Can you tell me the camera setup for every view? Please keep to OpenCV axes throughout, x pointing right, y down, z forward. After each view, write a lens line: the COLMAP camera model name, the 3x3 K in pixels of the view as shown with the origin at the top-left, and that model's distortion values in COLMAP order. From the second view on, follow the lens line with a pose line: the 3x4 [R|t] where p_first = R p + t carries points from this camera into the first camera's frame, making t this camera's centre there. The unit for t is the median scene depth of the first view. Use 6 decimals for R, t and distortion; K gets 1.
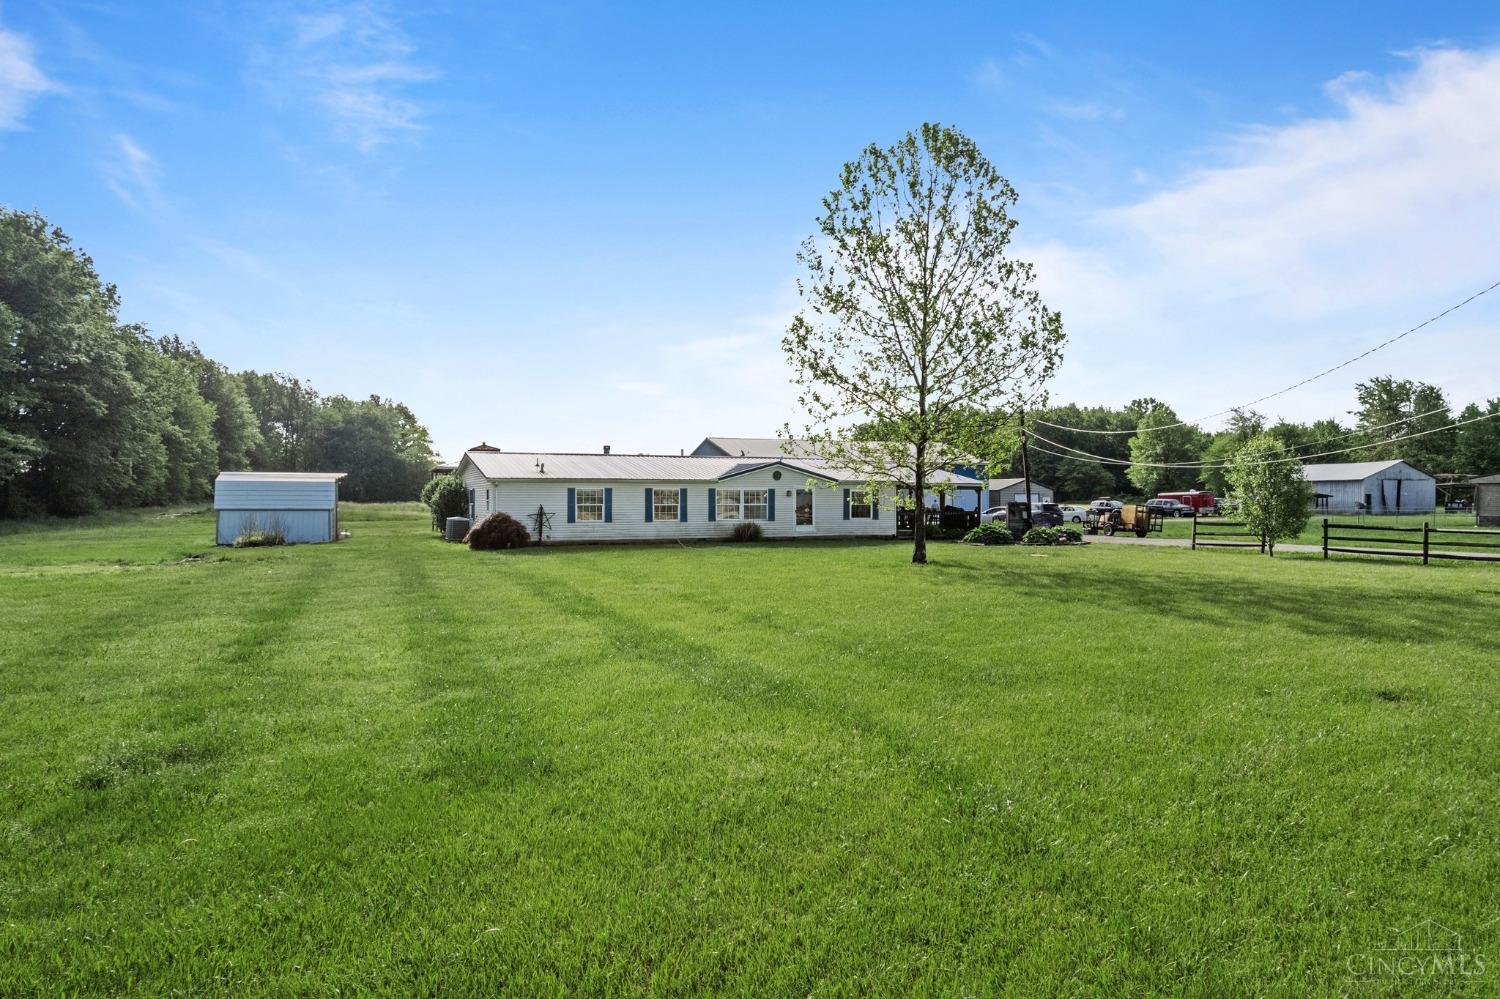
lens RADIAL K [[986.6, 0, 750.0], [0, 986.6, 499.5], [0, 0, 1]] dist [0.003649, 0.000735]
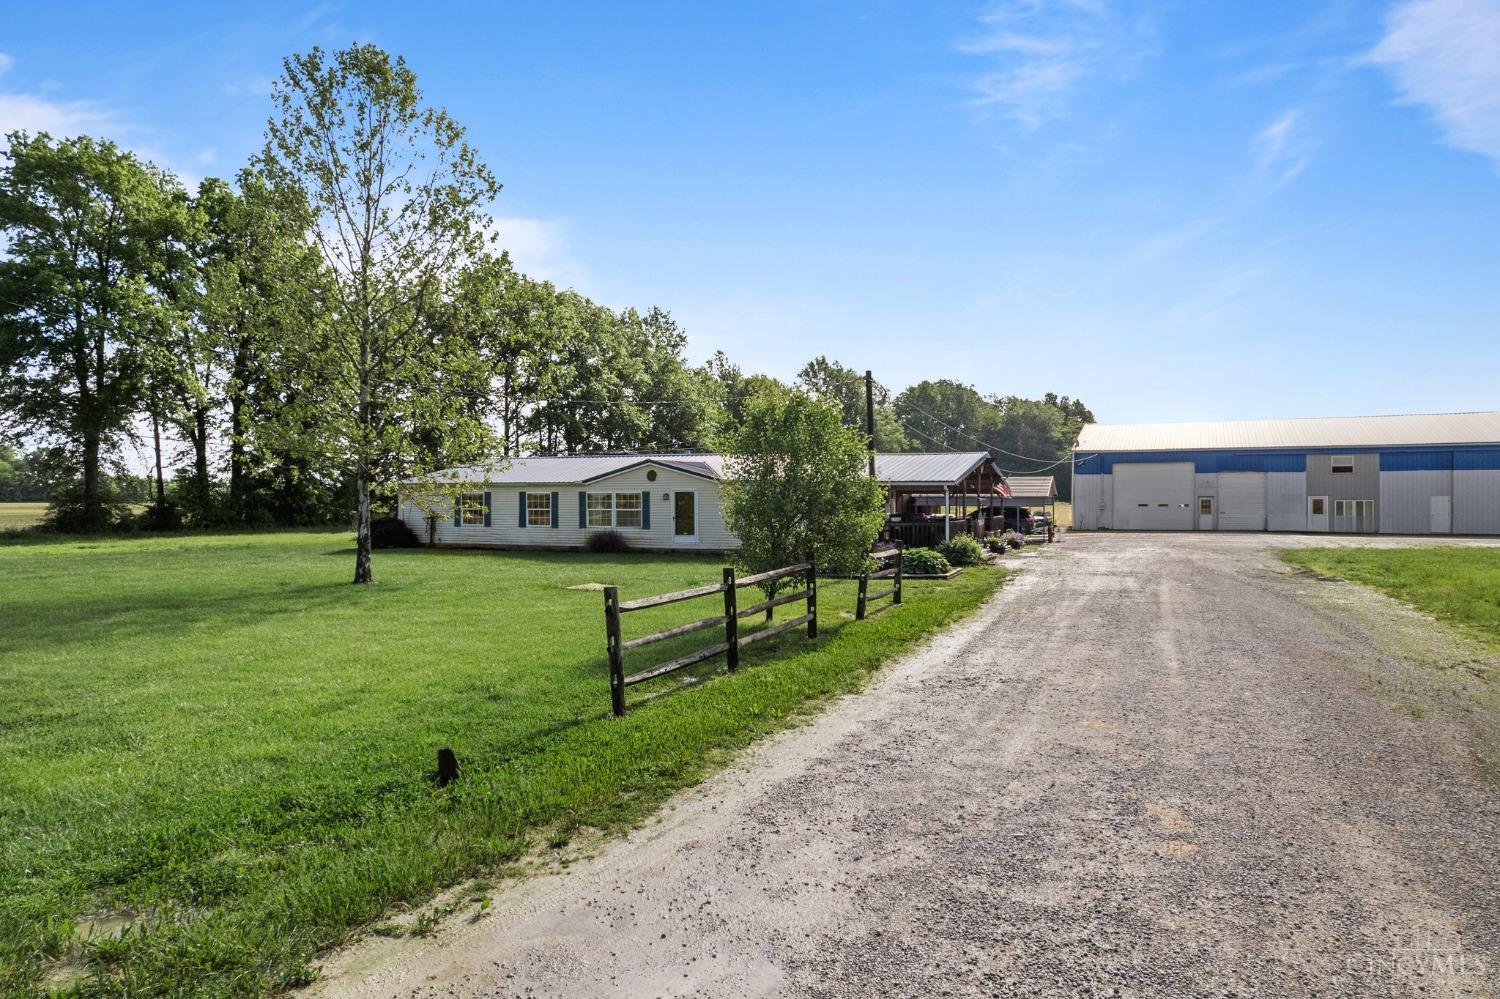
lens RADIAL K [[957.3, 0, 750.0], [0, 957.3, 499.5], [0, 0, 1]] dist [-0.050450, 0.001273]
pose [[0.685932, 0.000435, -0.727666, 0.692277], [0.003658, 0.999985, 0.004046, -0.006893], [0.727657, -0.005437, 0.685920, 0.508909]]
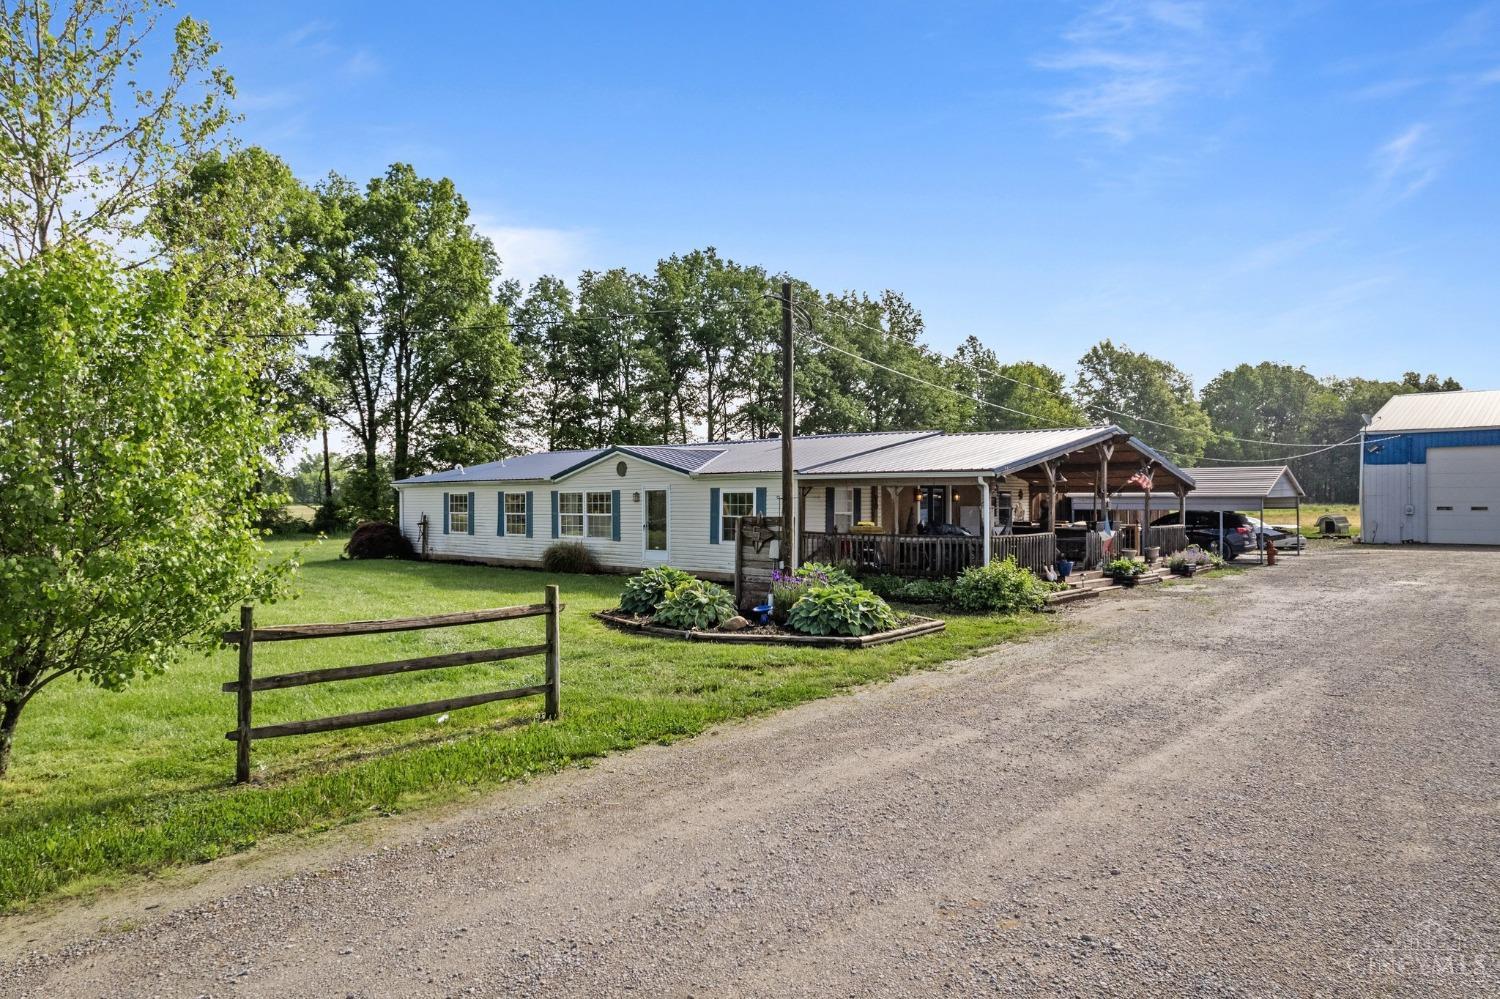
lens RADIAL K [[957.3, 0, 750.0], [0, 957.3, 499.5], [0, 0, 1]] dist [-0.050450, 0.001273]
pose [[0.420547, -0.001459, -0.907270, 0.618016], [0.006199, 0.999980, 0.001265, -0.004937], [0.907250, -0.006156, 0.420548, 0.834738]]
